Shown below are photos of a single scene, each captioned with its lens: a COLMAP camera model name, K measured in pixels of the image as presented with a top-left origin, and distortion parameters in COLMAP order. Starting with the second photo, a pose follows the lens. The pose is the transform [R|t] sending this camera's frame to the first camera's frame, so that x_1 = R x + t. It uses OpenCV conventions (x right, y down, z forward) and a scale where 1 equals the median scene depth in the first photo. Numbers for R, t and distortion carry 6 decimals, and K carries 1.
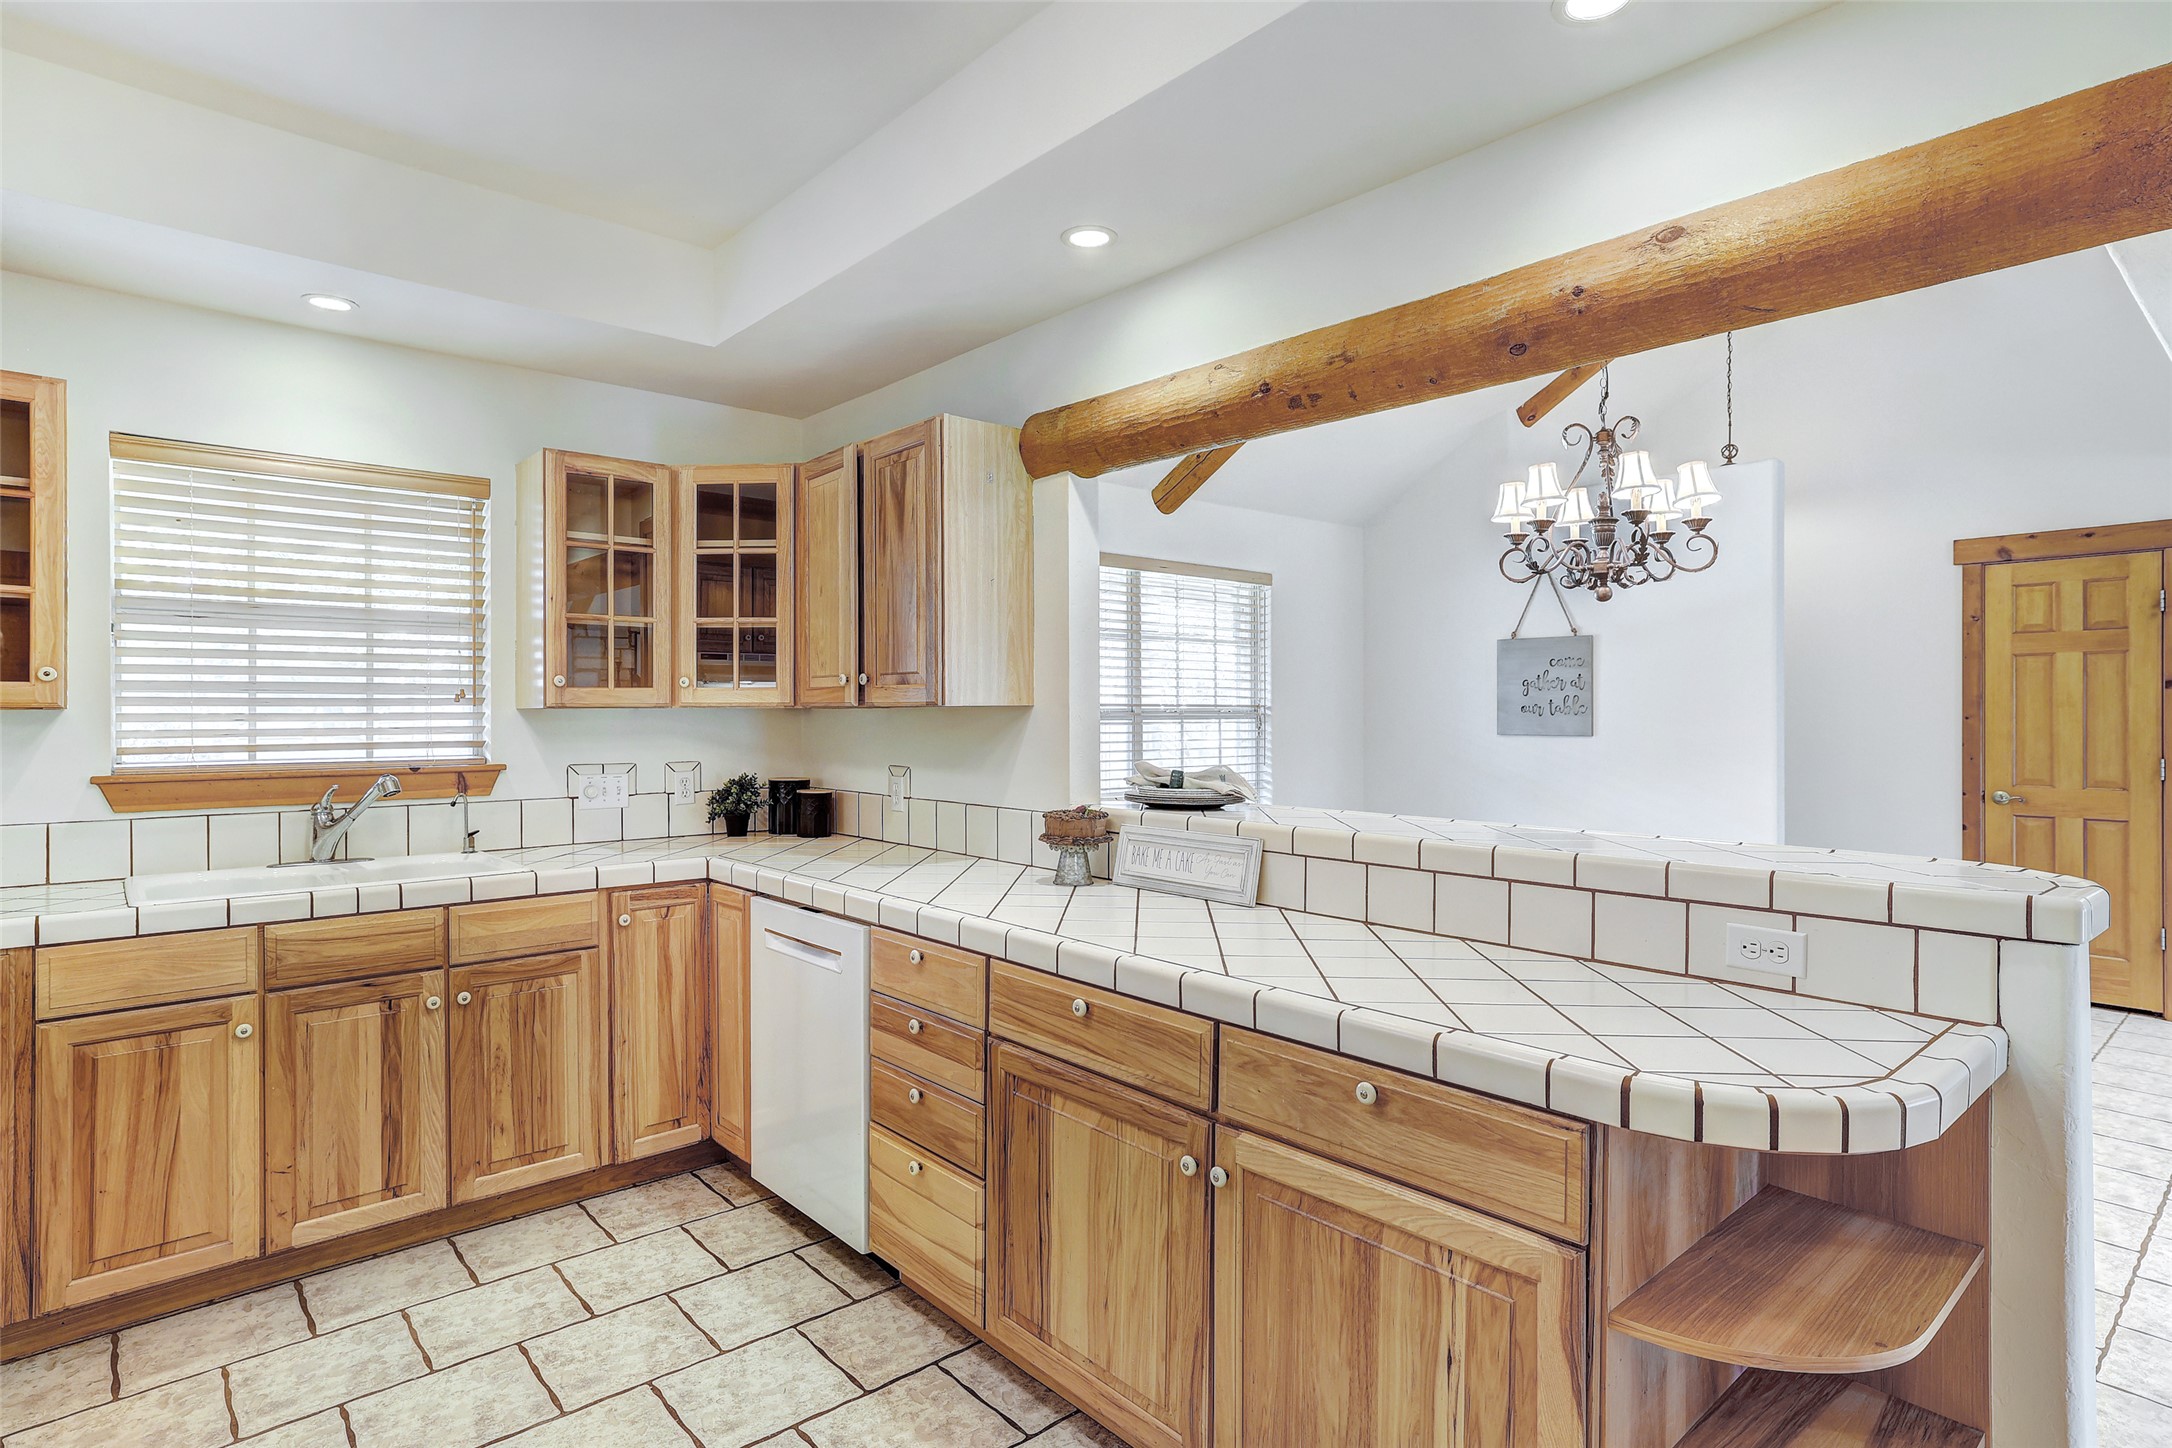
lens RADIAL K [[1139.3, 0, 1072.7], [0, 1139.3, 712.5], [0, 0, 1]] dist [0.002738, -0.002928]
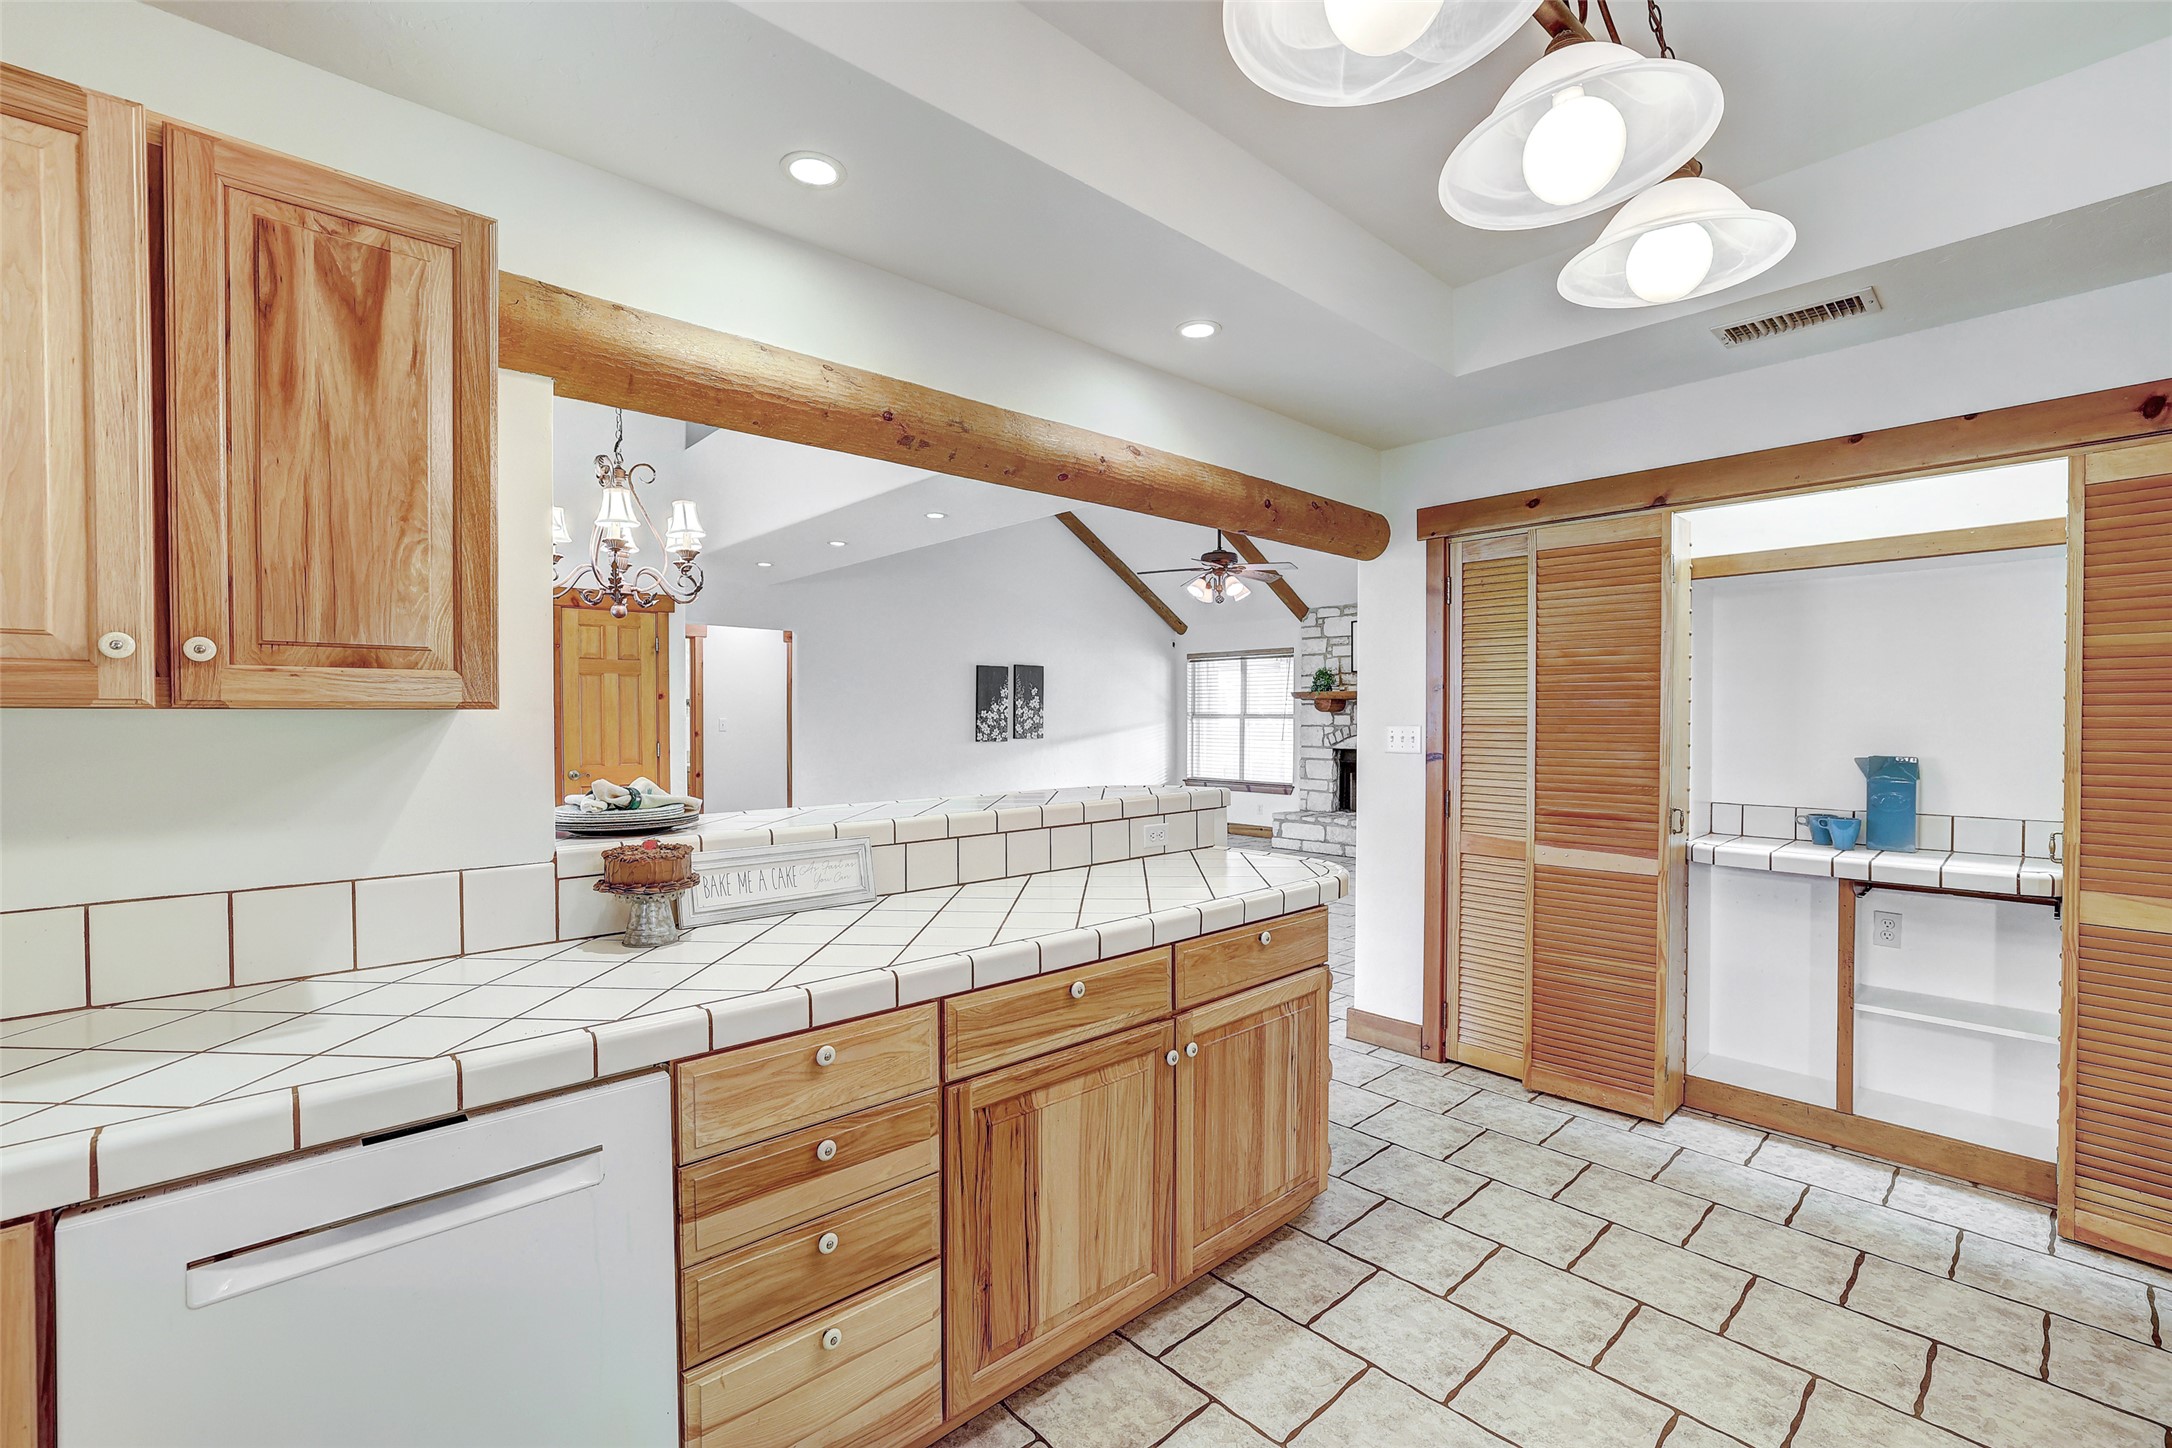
lens RADIAL K [[946.8, 0, 1078.2], [0, 946.8, 727.2], [0, 0, 1]] dist [-0.016525, 0.005837]
pose [[-0.029302, -0.017167, 0.999423, -0.838496], [0.003384, 0.999845, 0.017273, -0.005793], [-0.999565, 0.003888, -0.029239, 0.966748]]
